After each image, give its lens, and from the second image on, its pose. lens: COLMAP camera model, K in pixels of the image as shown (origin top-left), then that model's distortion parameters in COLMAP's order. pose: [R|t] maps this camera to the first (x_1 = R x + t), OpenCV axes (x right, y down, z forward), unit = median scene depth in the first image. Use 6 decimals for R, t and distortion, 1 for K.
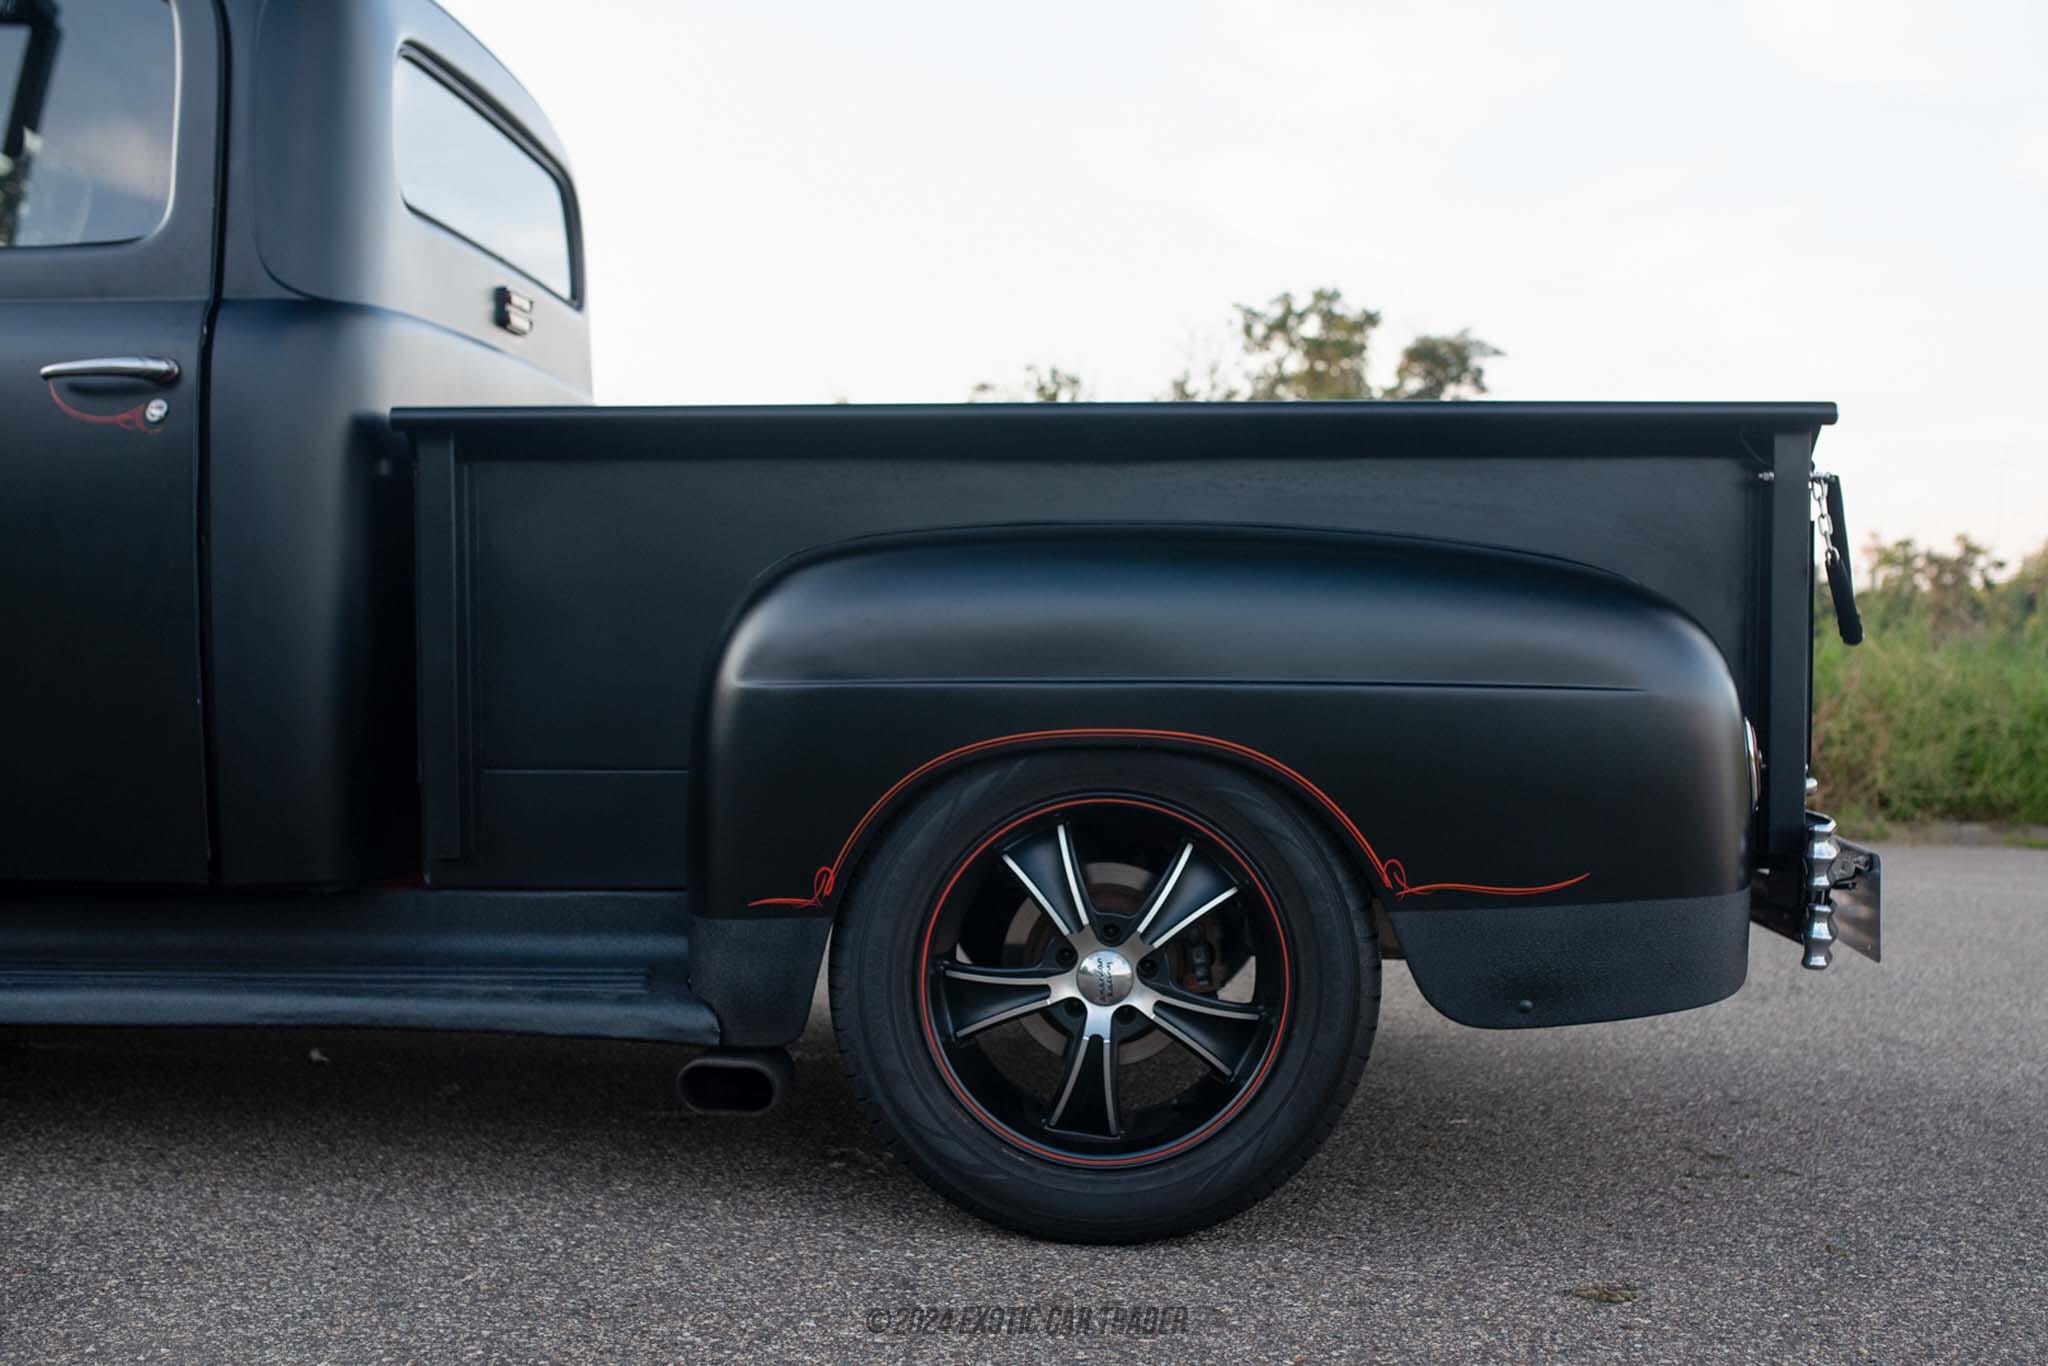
lens RADIAL K [[2360.8, 0, 936.4], [0, 2360.8, 687.2], [0, 0, 1]] dist [-0.046617, 0.028863]
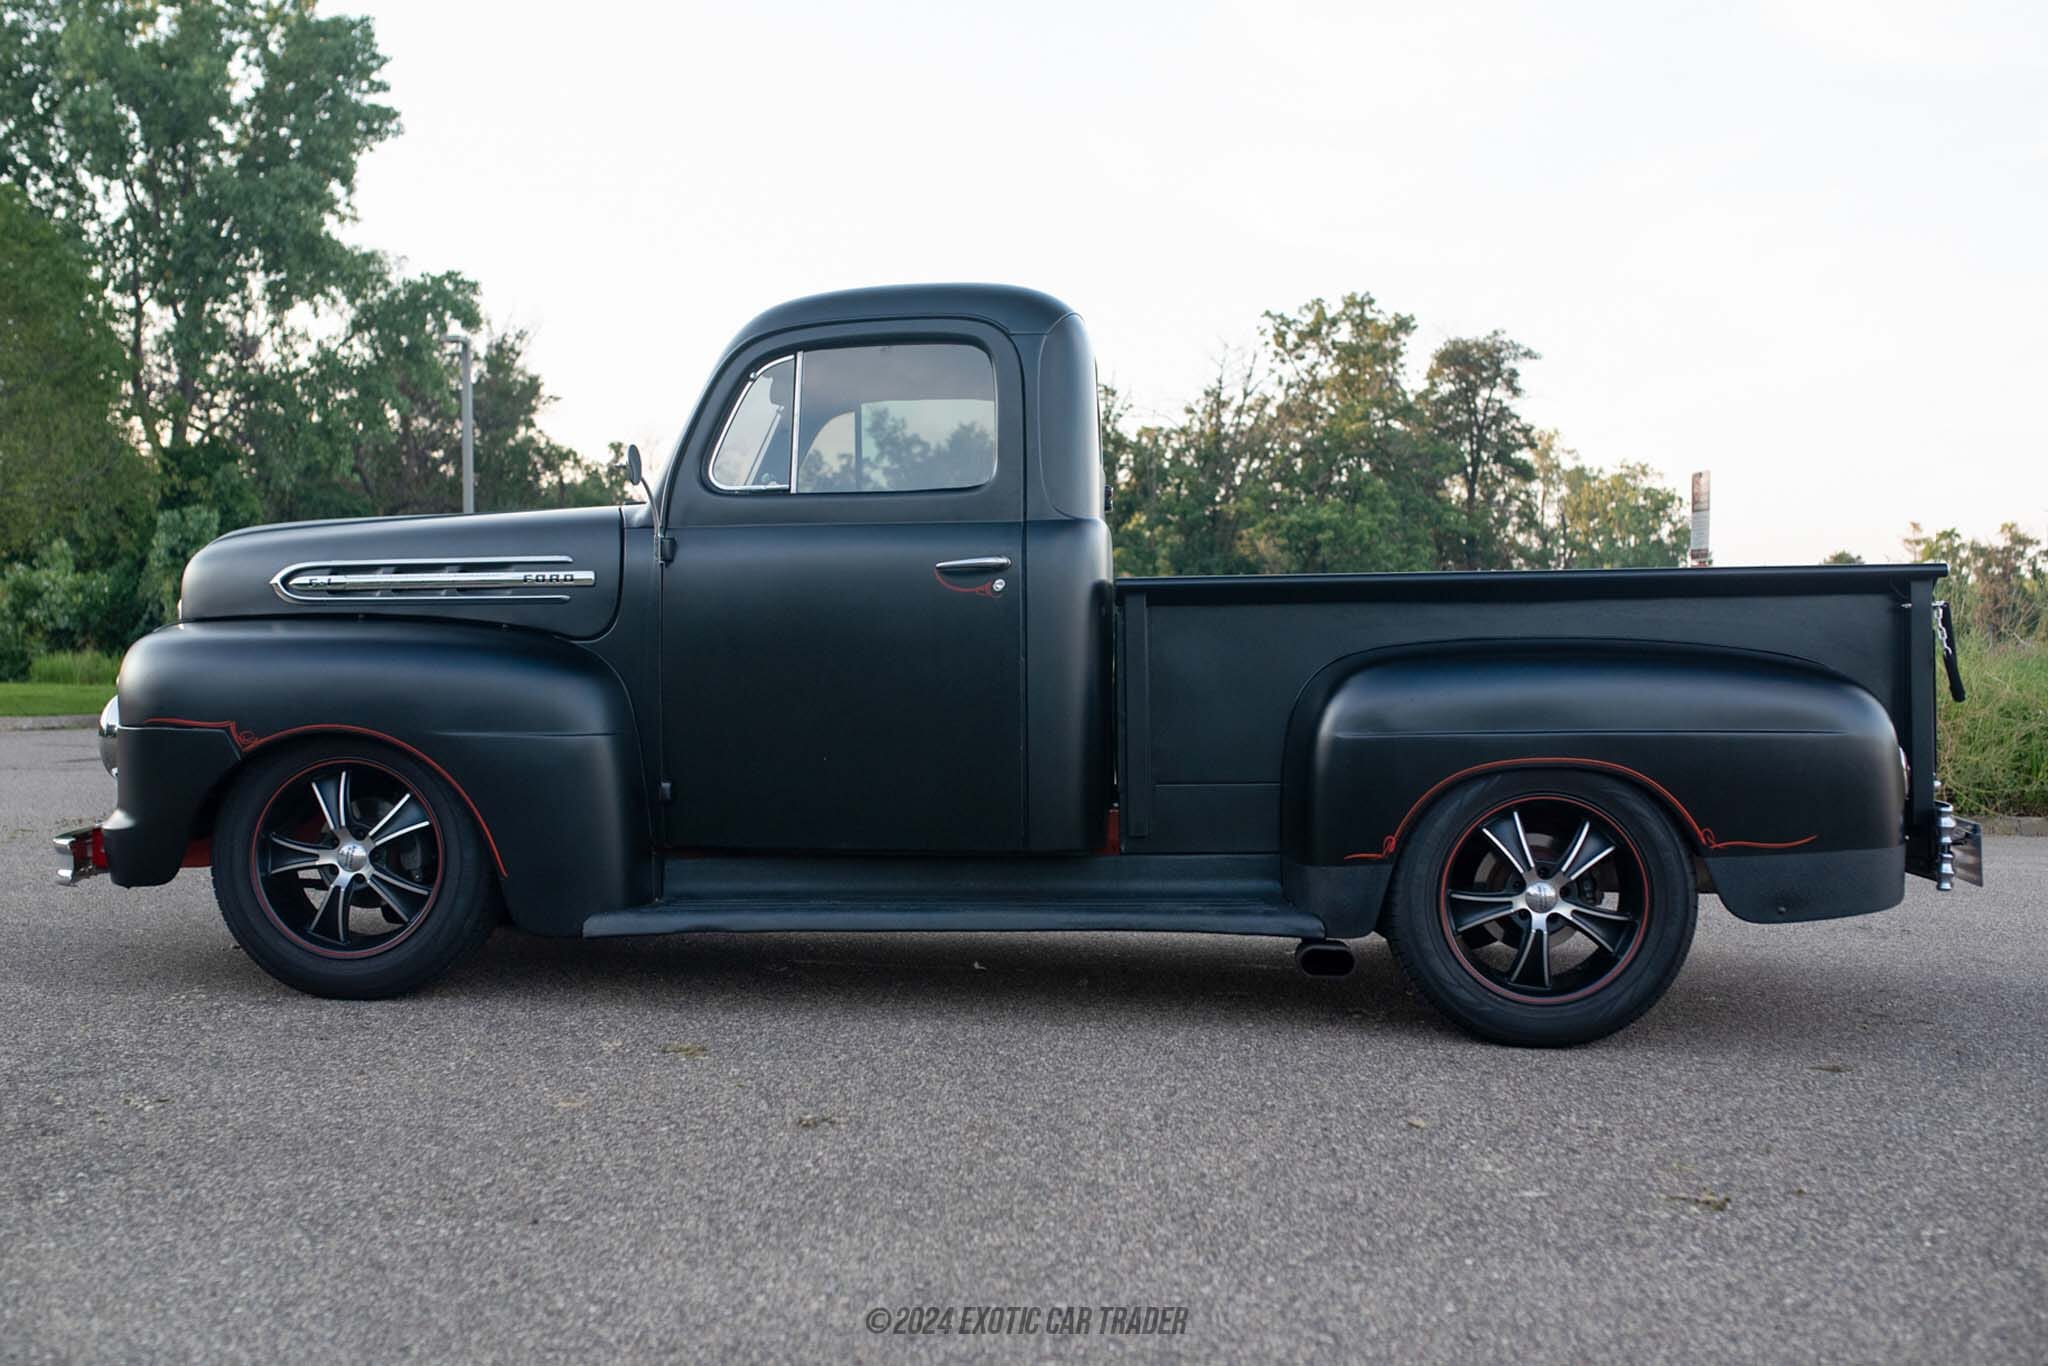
lens RADIAL K [[2112.2, 0, 994.6], [0, 2112.2, 627.8], [0, 0, 1]] dist [-0.059809, 0.101536]
pose [[0.999084, -0.013202, -0.040703, -0.266606], [0.011697, 0.999247, -0.036992, -0.025606], [0.041161, 0.036482, 0.998486, -0.594239]]
